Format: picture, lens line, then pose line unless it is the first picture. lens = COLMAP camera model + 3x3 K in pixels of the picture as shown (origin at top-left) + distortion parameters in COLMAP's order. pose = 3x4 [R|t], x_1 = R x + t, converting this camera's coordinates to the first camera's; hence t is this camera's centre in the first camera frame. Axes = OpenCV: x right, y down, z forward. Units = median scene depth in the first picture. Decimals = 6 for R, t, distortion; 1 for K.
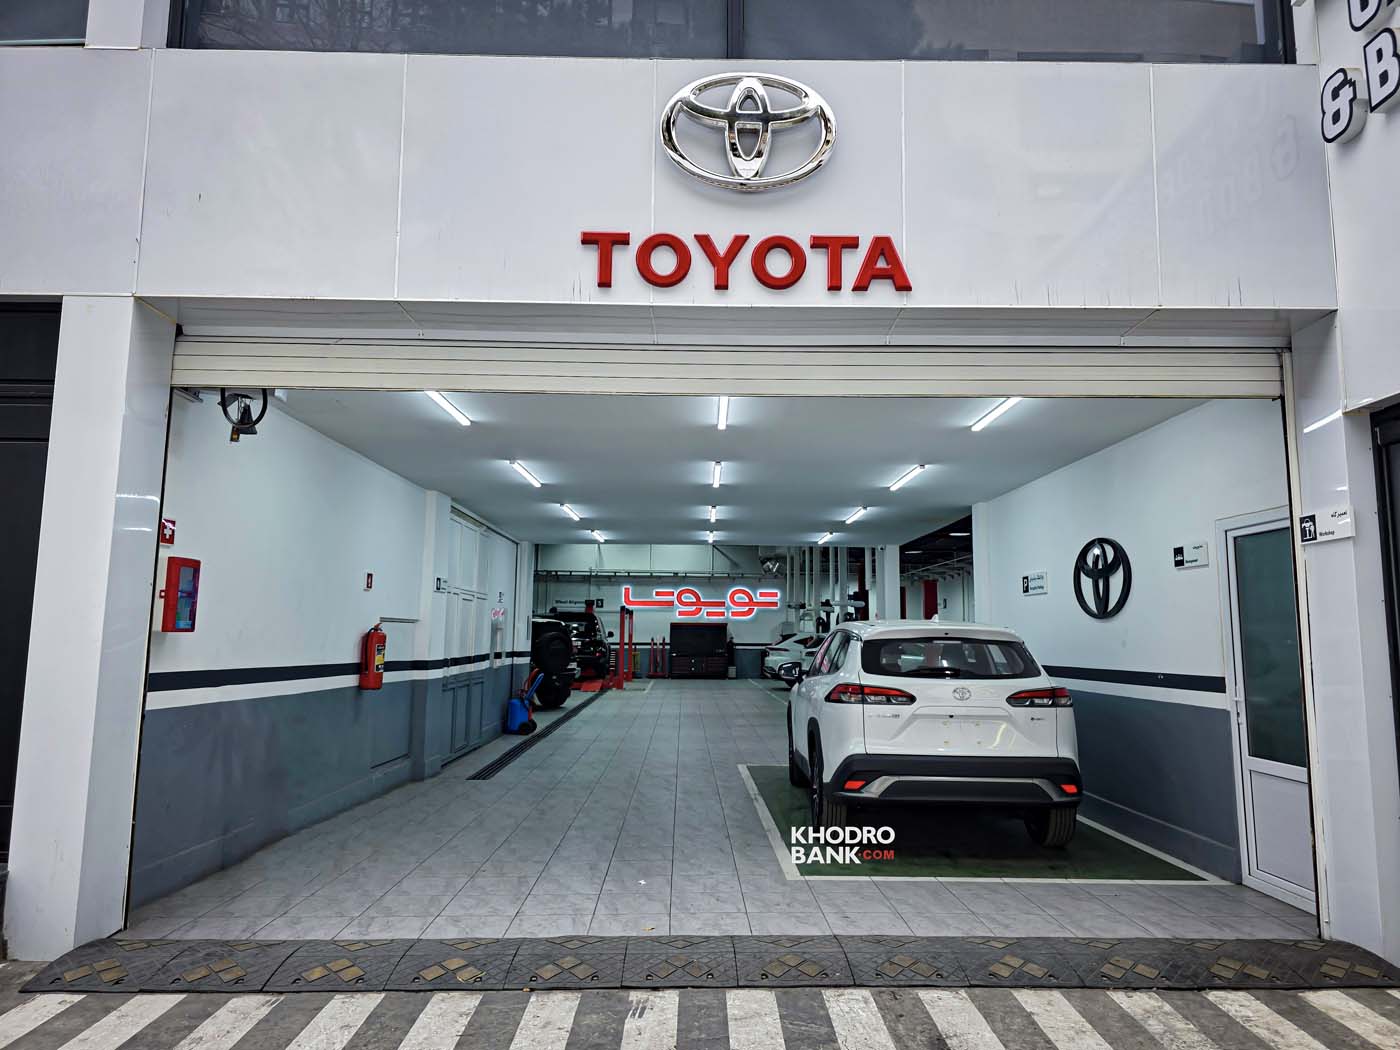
lens RADIAL K [[939.4, 0, 708.5], [0, 939.4, 529.8], [0, 0, 1]] dist [0.061910, -0.053939]
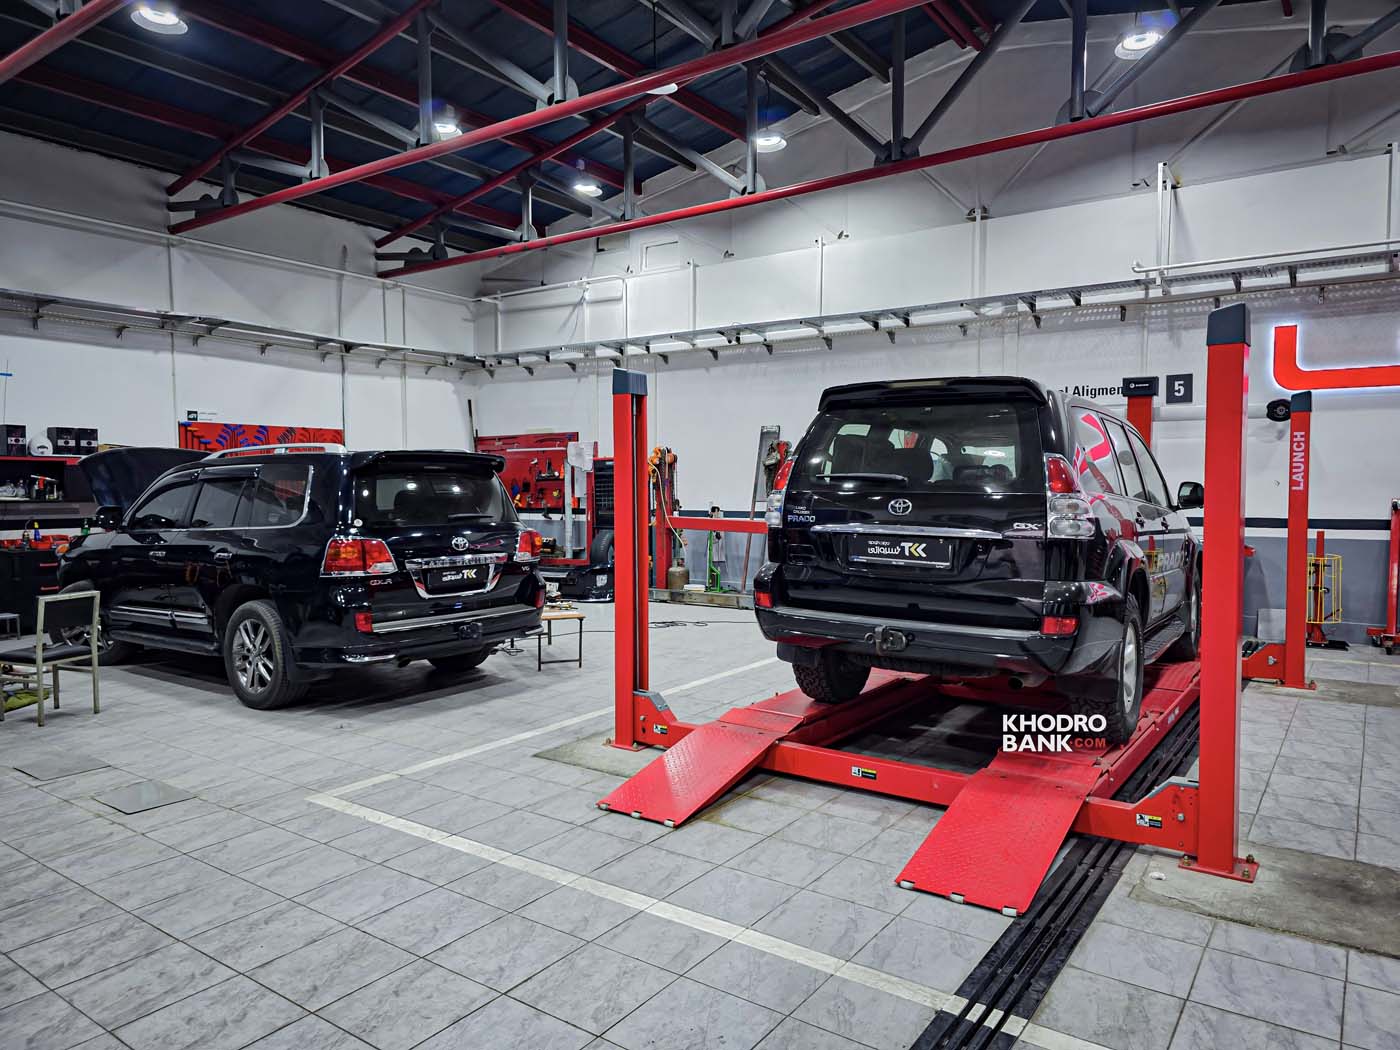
lens RADIAL K [[939.4, 0, 708.5], [0, 939.4, 529.8], [0, 0, 1]] dist [0.061910, -0.053939]
pose [[0.803934, 0.019853, -0.594387, -0.068602], [0.073566, 0.988447, 0.132516, 0.089562], [0.590151, -0.150261, 0.793185, 0.830400]]
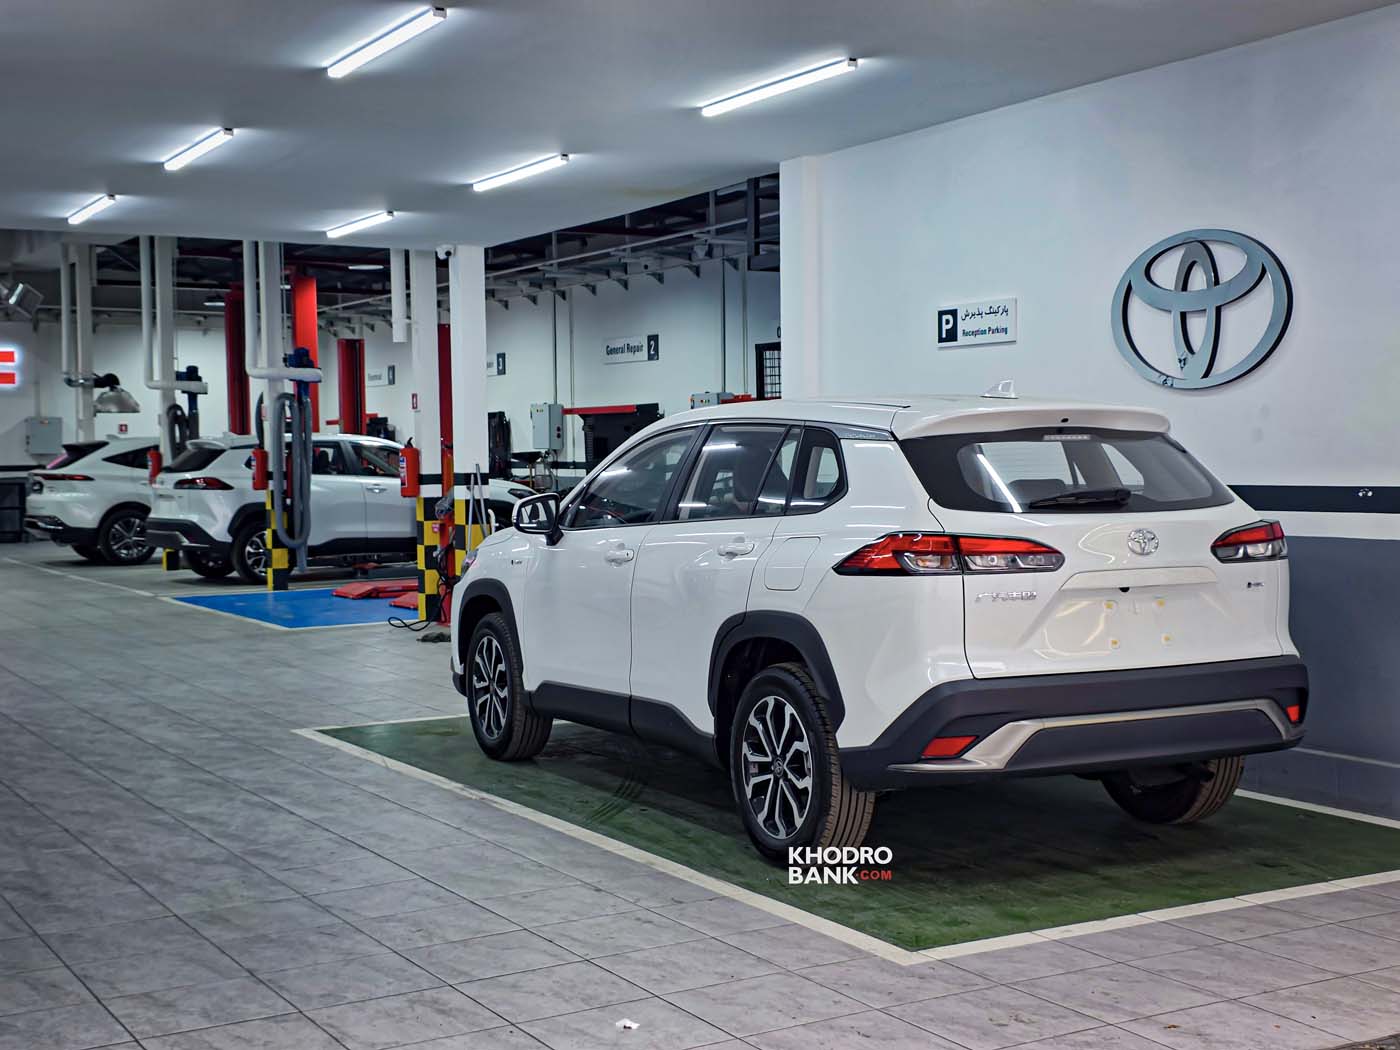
lens RADIAL K [[1912.5, 0, 665.0], [0, 1912.5, 524.8], [0, 0, 1]] dist [0.122794, -0.100590]
pose [[0.887302, -0.040595, 0.459399, -0.096657], [-0.030062, 0.988909, 0.145448, 0.006813], [-0.460209, -0.142867, 0.876240, 0.059732]]
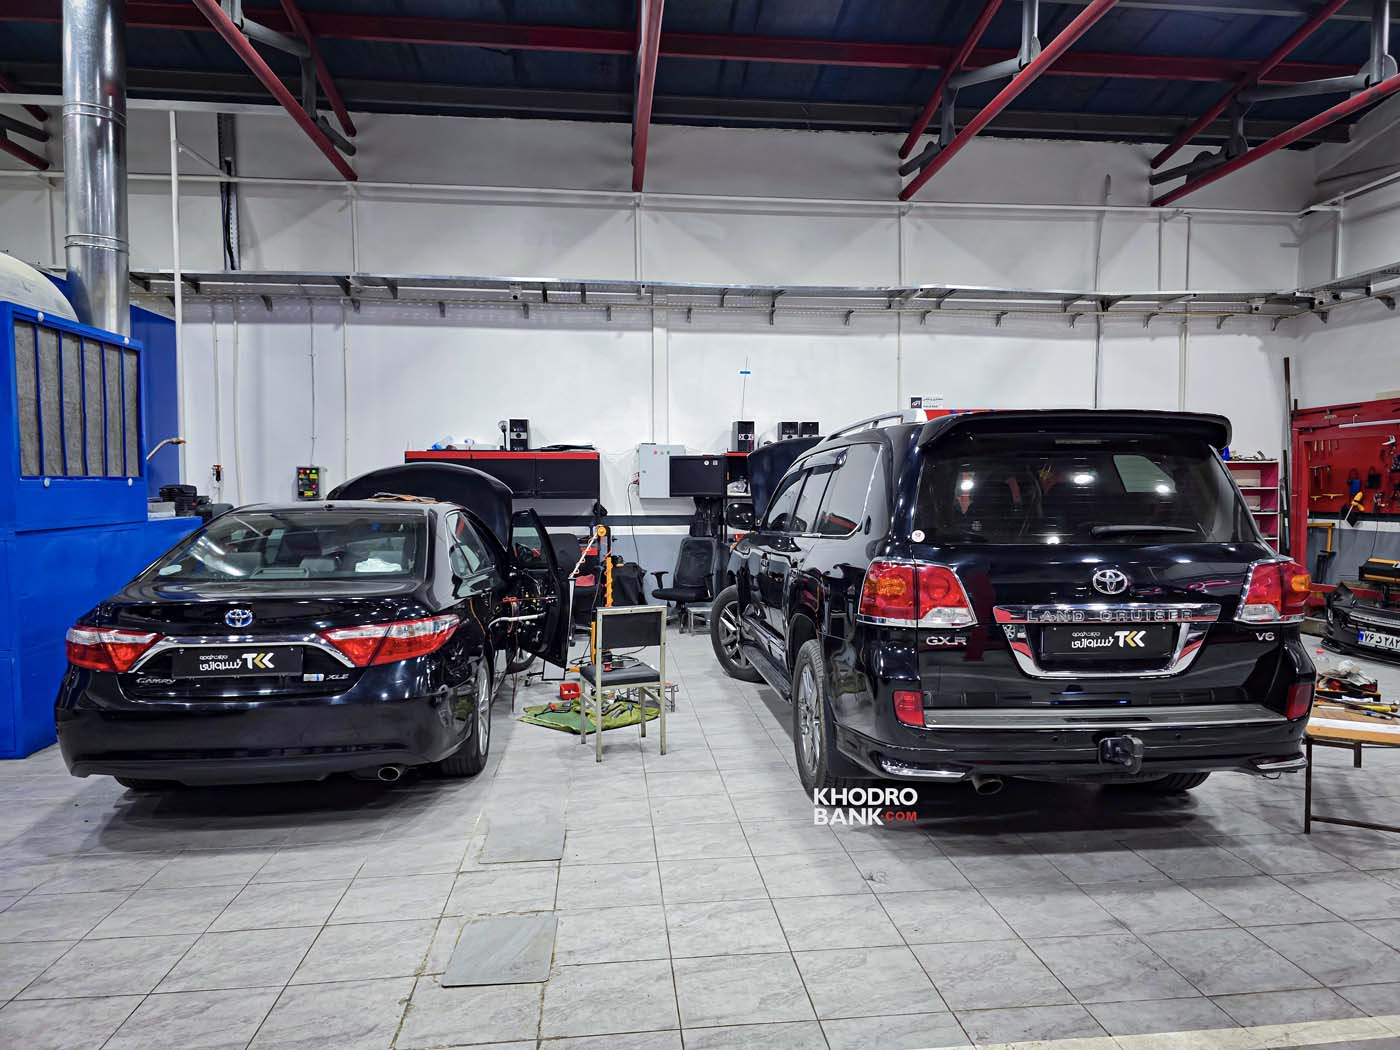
lens RADIAL K [[939.4, 0, 708.5], [0, 939.4, 529.8], [0, 0, 1]] dist [0.061910, -0.053939]
pose [[0.095923, 0.039513, -0.994604, -0.148550], [0.114478, 0.992144, 0.050456, 0.101965], [0.988784, -0.118700, 0.090646, 0.929187]]
